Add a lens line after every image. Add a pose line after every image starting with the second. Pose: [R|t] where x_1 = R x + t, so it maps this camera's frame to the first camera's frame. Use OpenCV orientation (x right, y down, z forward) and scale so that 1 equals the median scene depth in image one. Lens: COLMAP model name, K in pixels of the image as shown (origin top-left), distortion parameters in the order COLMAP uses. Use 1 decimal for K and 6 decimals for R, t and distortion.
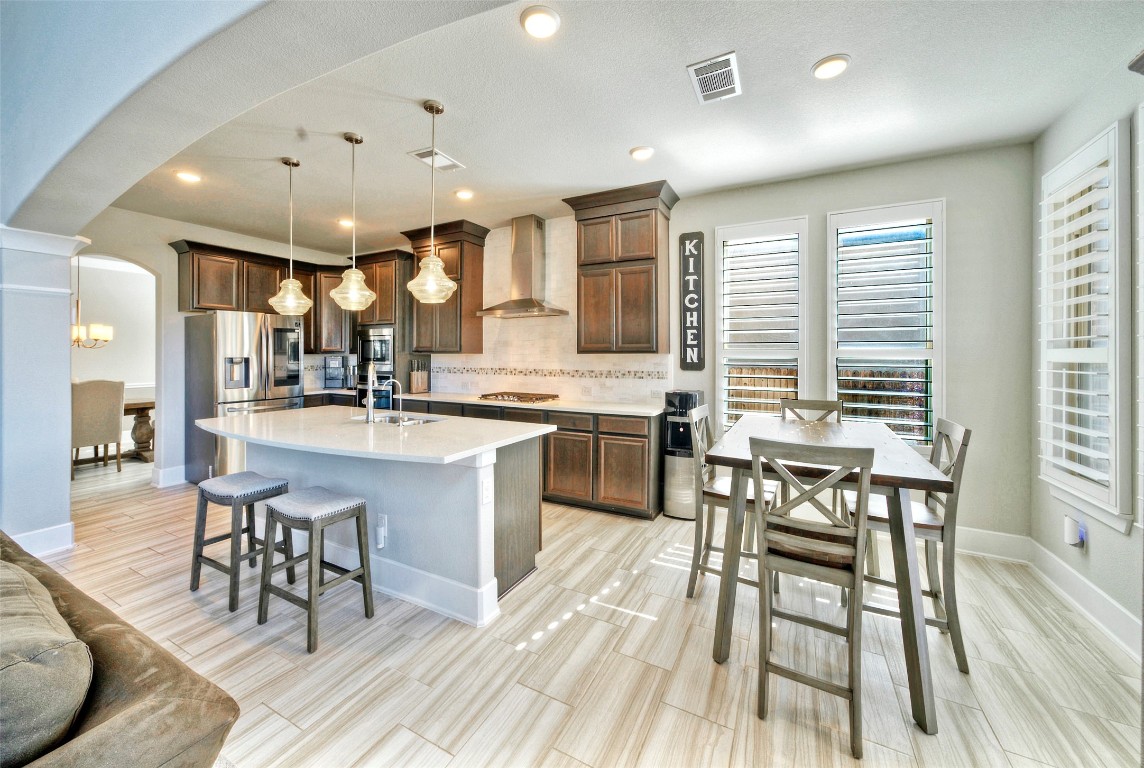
lens RADIAL K [[433.9, 0, 485.6], [0, 433.9, 352.2], [0, 0, 1]] dist [0.001279, 0.000236]
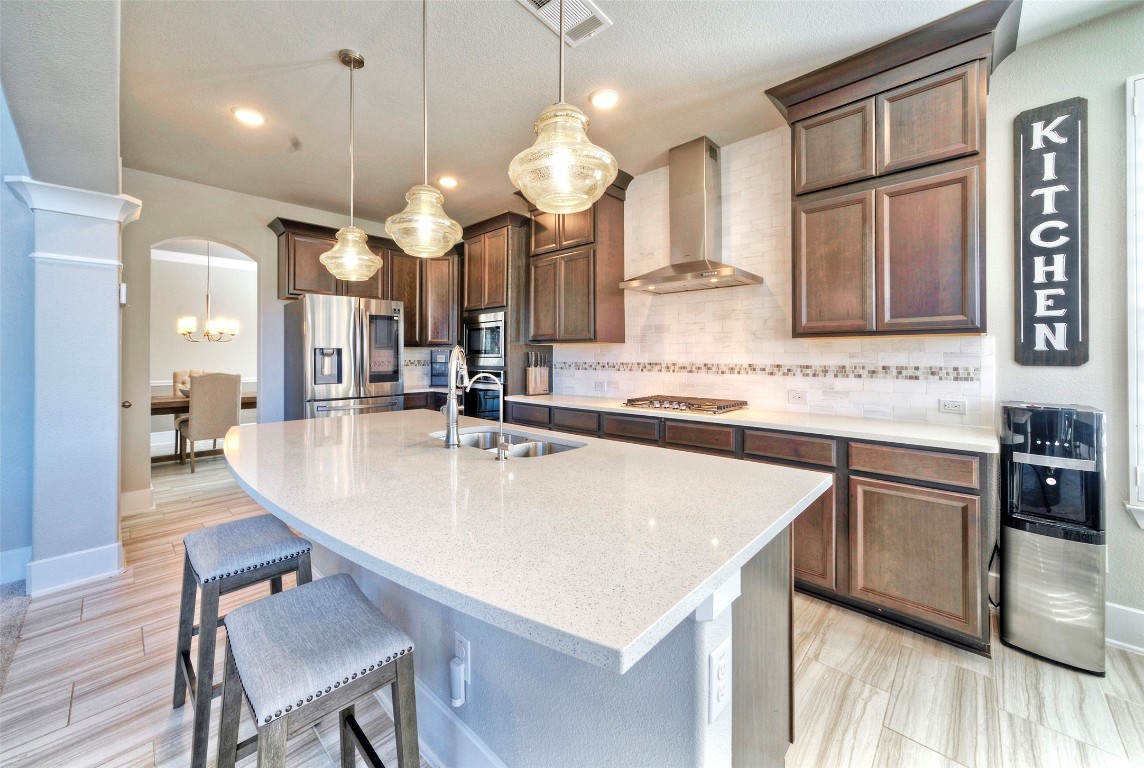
lens RADIAL K [[433.9, 0, 485.6], [0, 433.9, 352.2], [0, 0, 1]] dist [0.001279, 0.000236]
pose [[0.962747, -0.001358, -0.270399, -0.040375], [0.001600, 0.999998, 0.000675, 0.022206], [0.270397, -0.001083, 0.962748, 0.279590]]
